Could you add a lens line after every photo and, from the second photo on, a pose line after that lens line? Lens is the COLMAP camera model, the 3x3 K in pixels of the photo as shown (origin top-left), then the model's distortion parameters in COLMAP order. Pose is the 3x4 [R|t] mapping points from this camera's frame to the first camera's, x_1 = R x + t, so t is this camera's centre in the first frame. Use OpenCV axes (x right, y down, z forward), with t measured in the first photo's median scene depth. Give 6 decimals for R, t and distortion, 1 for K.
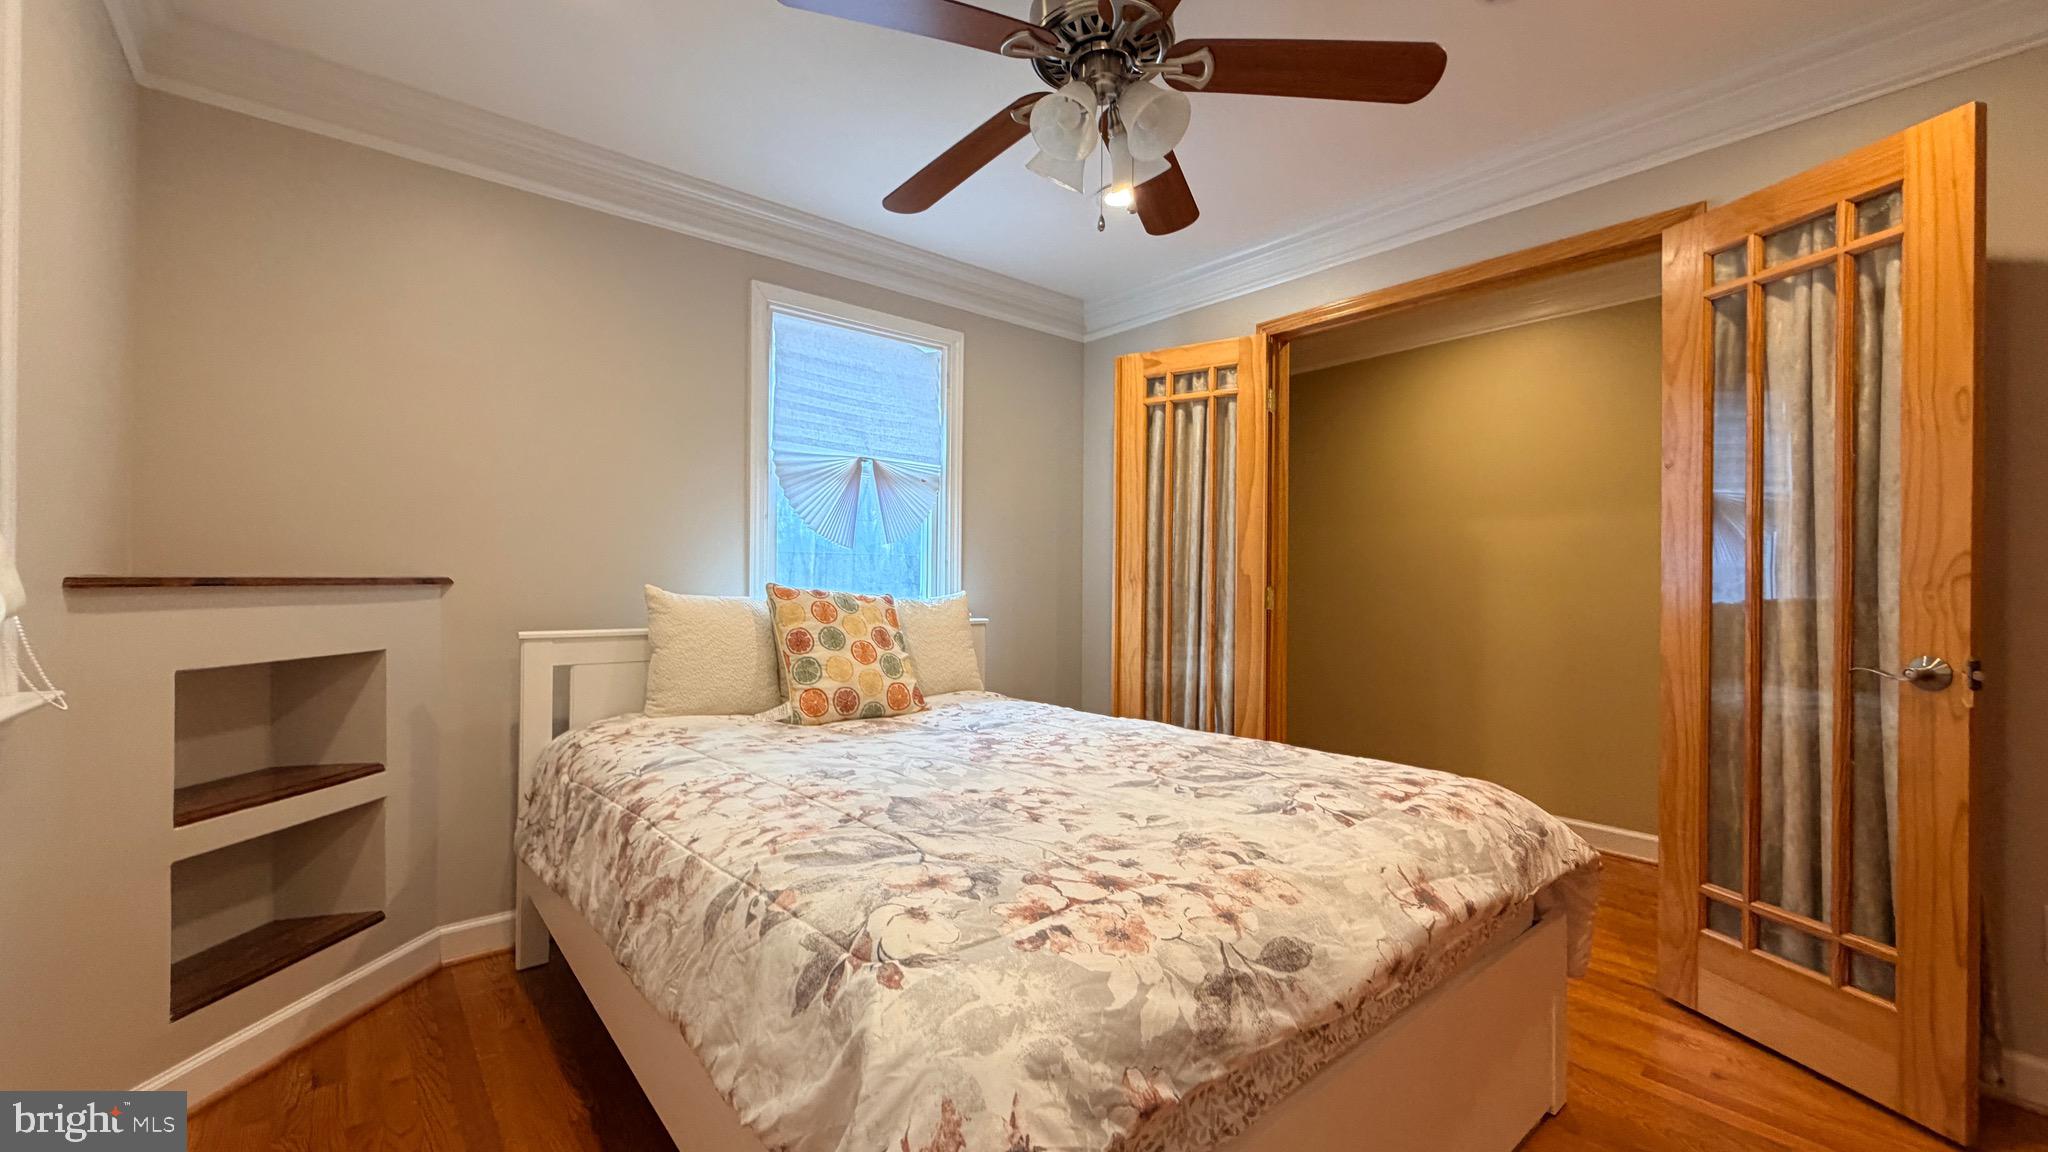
lens RADIAL K [[815.1, 0, 1018.3], [0, 815.1, 577.6], [0, 0, 1]] dist [-0.000673, 0.000206]
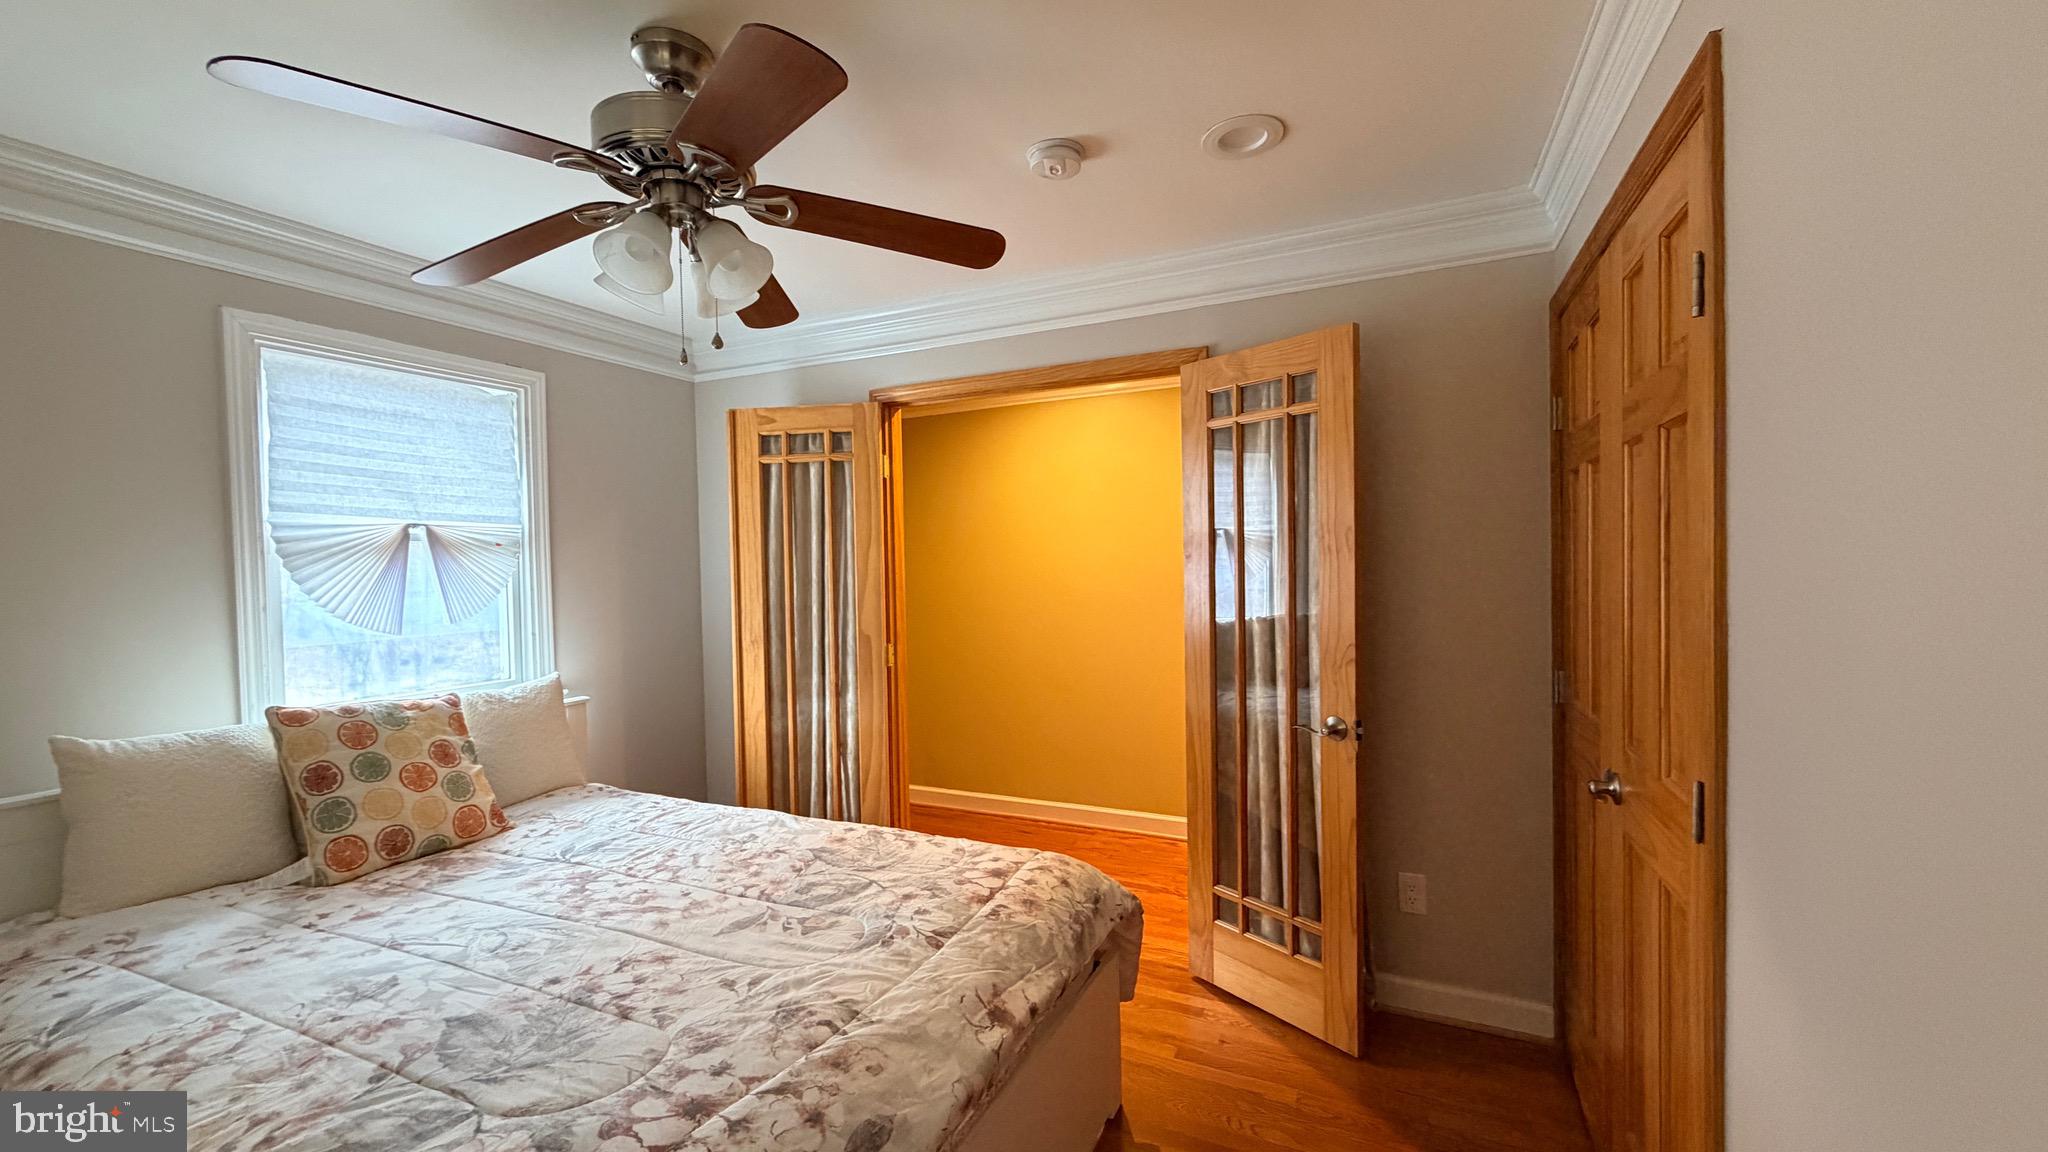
lens RADIAL K [[815.1, 0, 1017.5], [0, 815.1, 576.6], [0, 0, 1]] dist [-0.000673, 0.000206]
pose [[0.909425, -0.036819, 0.414236, 0.046638], [0.026644, 0.999185, 0.030316, -0.173724], [-0.415014, -0.016533, 0.909665, -0.034890]]
